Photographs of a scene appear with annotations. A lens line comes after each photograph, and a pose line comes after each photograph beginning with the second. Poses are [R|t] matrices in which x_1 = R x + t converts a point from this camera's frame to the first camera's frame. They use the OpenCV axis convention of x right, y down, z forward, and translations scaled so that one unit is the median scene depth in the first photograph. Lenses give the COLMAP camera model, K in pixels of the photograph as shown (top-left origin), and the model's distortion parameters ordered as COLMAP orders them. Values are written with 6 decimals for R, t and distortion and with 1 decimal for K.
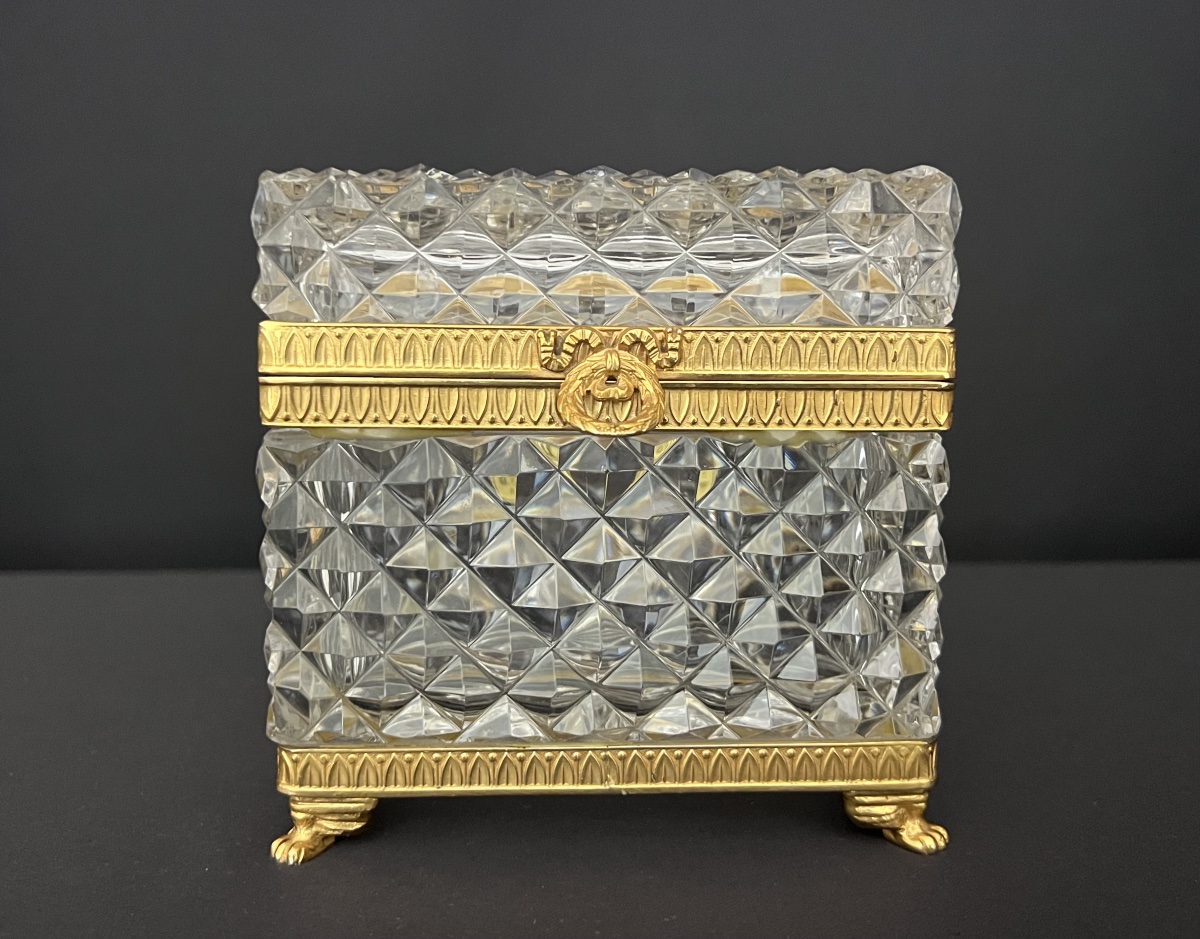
lens RADIAL K [[1341.1, 0, 600.0], [0, 1341.1, 469.5], [0, 0, 1]] dist [-0.001825, -0.042149]
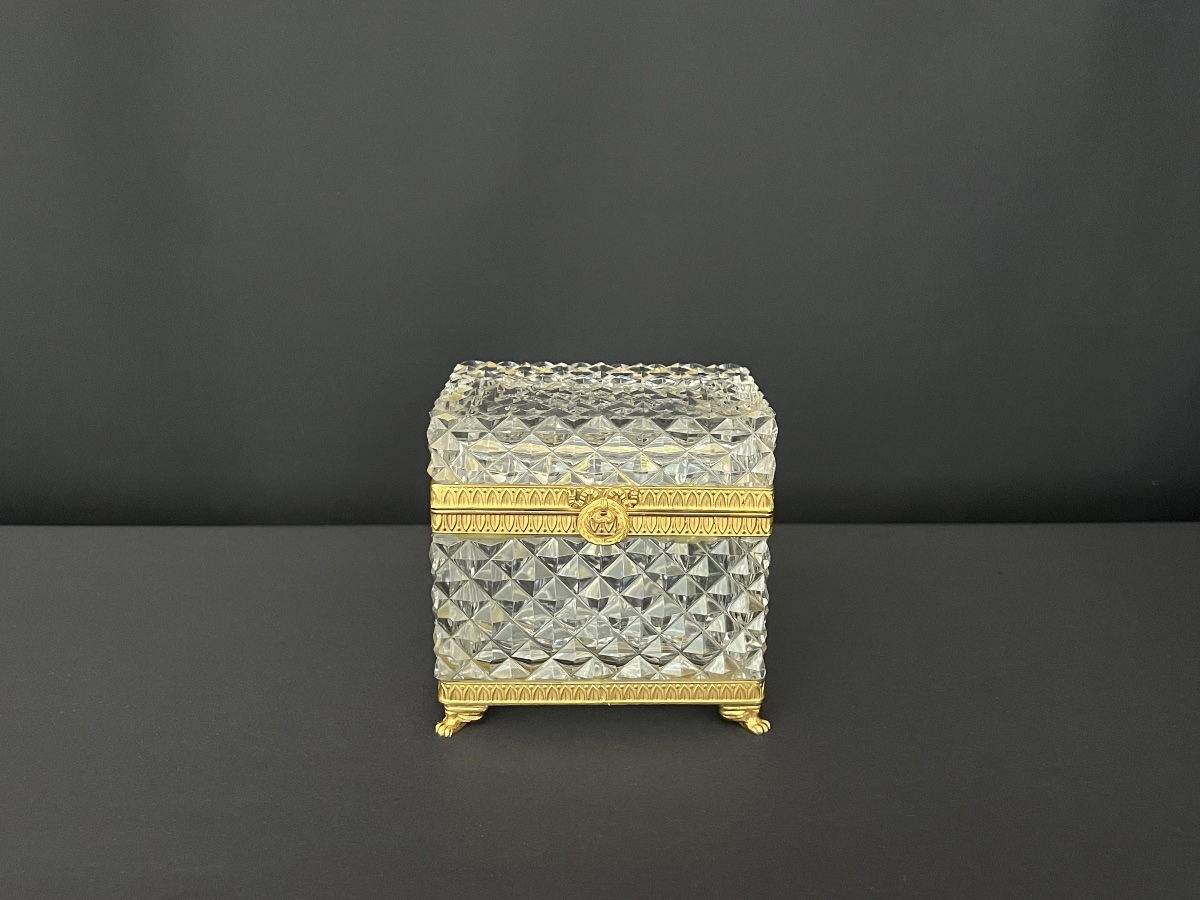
lens RADIAL K [[1152.8, 0, 600.0], [0, 1152.8, 450.0], [0, 0, 1]] dist [0.002064, 0.005117]
pose [[0.999856, 0.007626, -0.015138, 0.028589], [-0.005722, 0.992506, 0.122065, -0.369139], [0.015955, -0.121961, 0.992407, -0.716009]]
